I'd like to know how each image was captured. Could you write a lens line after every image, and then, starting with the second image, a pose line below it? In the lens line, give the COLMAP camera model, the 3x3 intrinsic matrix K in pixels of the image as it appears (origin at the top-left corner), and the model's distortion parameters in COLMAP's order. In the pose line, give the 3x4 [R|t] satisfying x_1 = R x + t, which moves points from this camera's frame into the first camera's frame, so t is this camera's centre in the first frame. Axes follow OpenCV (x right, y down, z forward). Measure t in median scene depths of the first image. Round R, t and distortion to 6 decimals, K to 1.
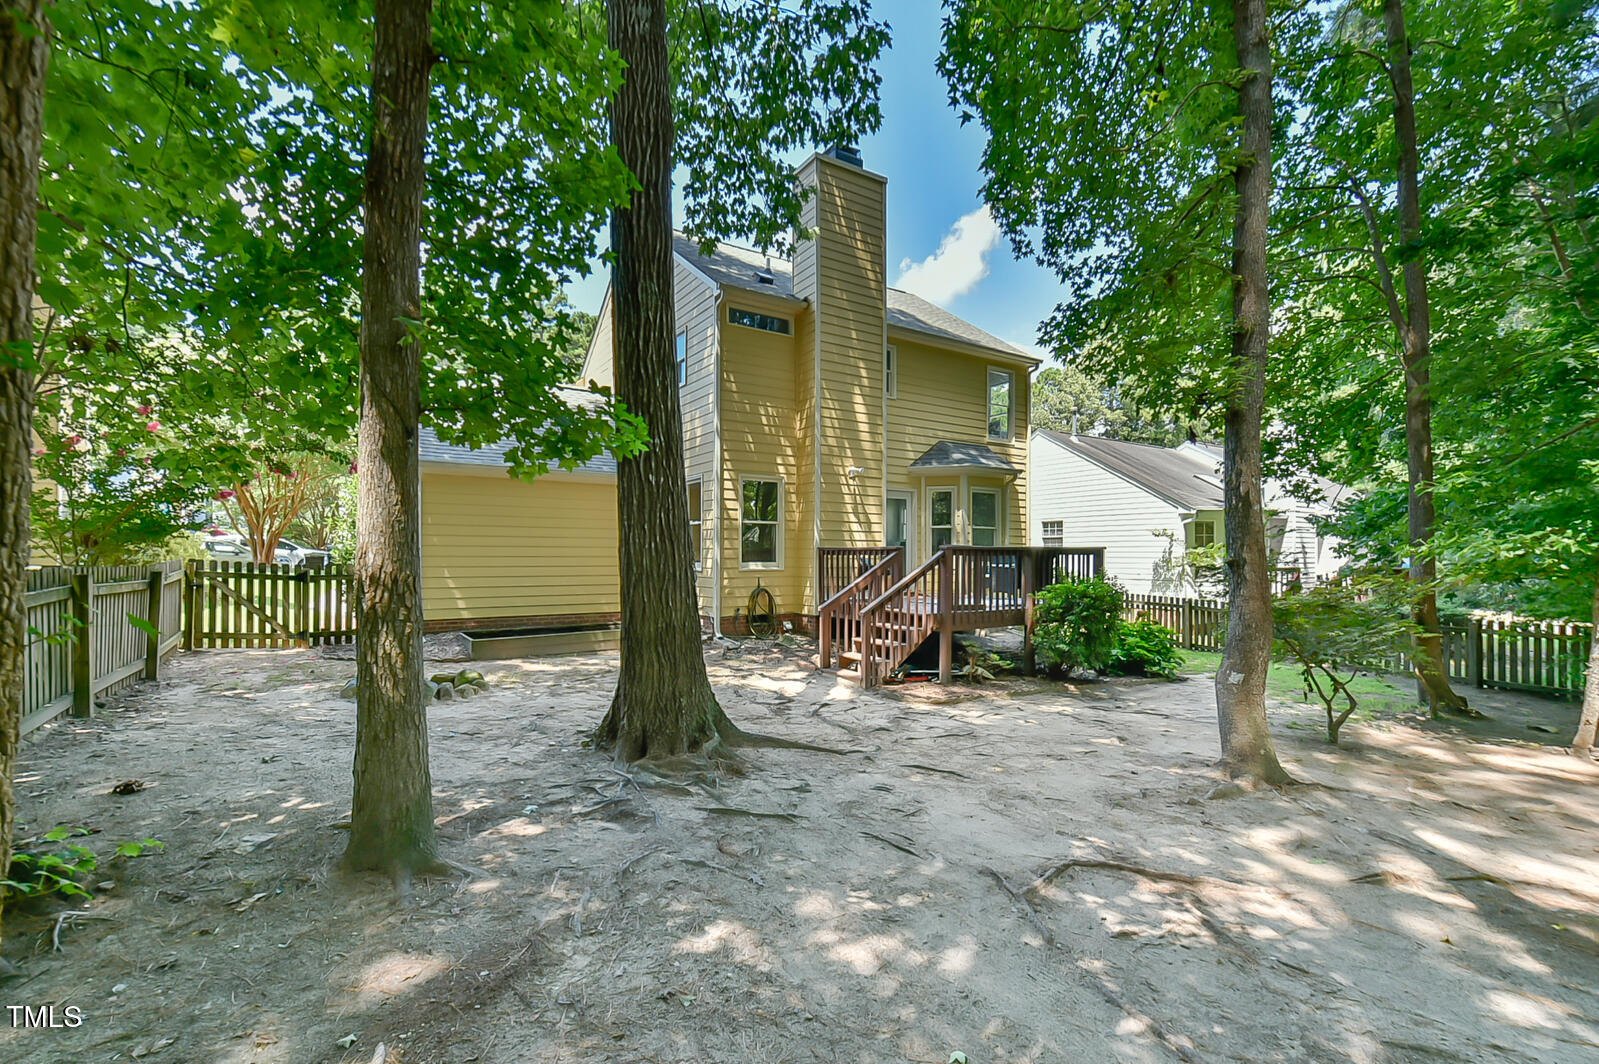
lens RADIAL K [[698.6, 0, 800.3], [0, 698.6, 539.8], [0, 0, 1]] dist [0.000494, 0.000029]
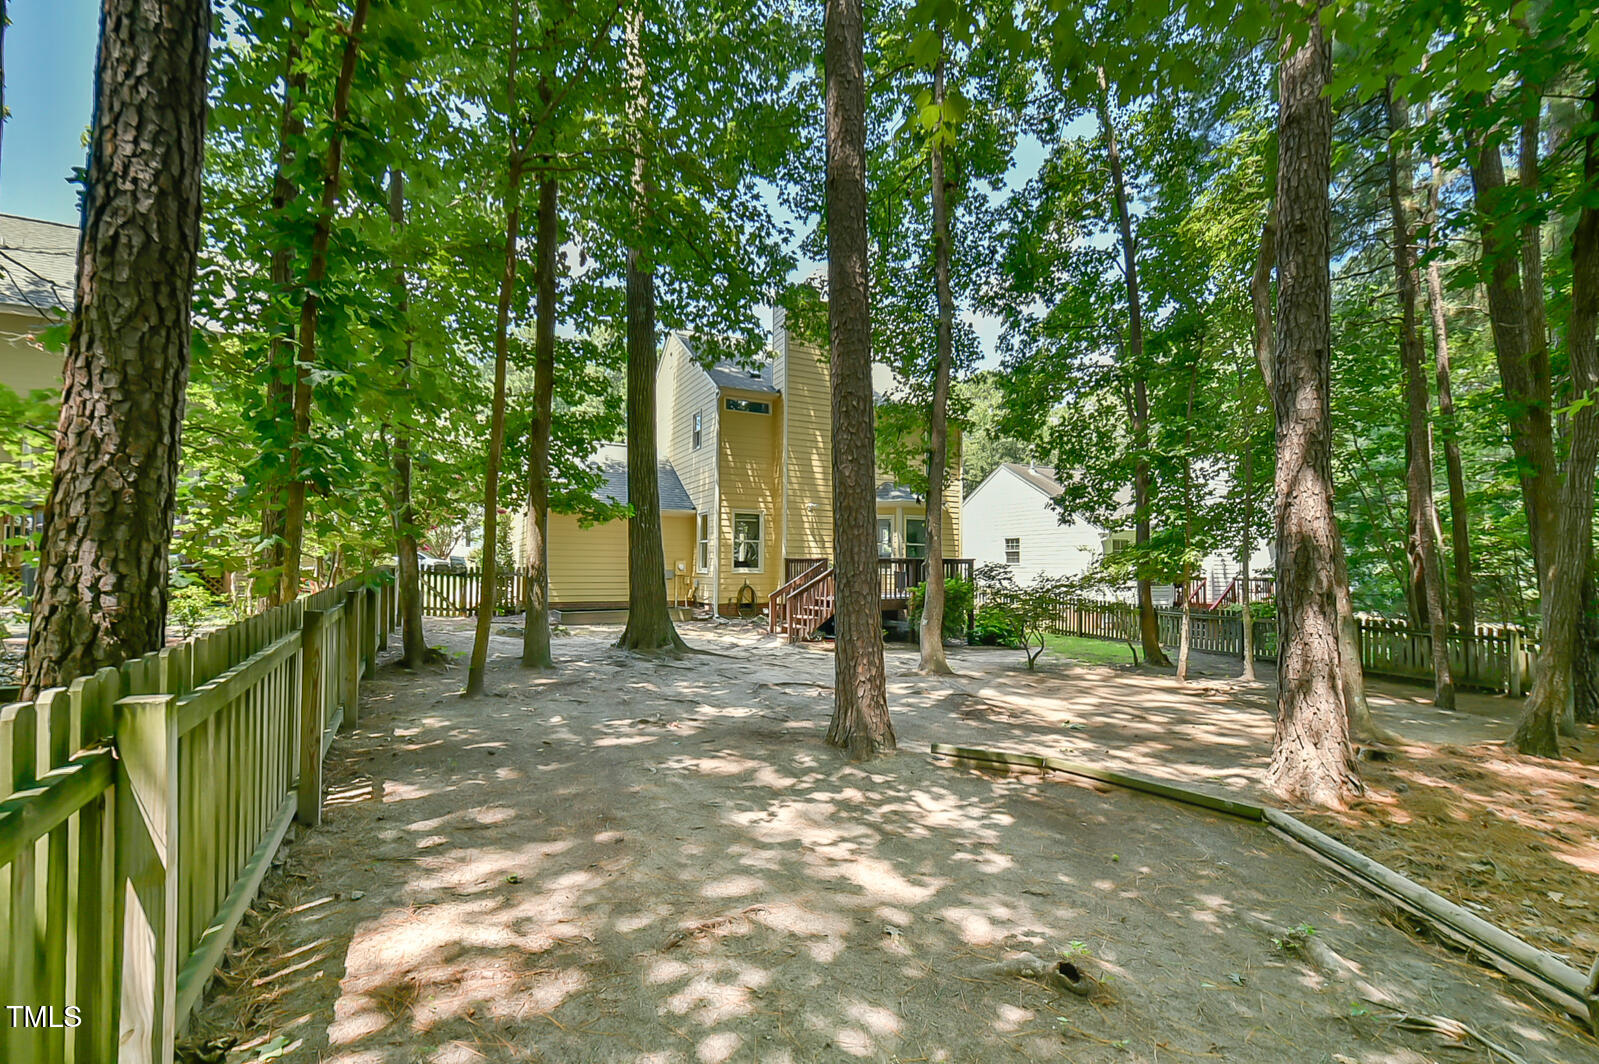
lens RADIAL K [[698.6, 0, 799.0], [0, 698.6, 533.9], [0, 0, 1]] dist [0.000494, 0.000029]
pose [[0.994408, -0.000048, -0.105606, 0.216592], [-0.002789, 0.999639, -0.026711, -0.000833], [0.105569, 0.026856, 0.994049, -0.482243]]
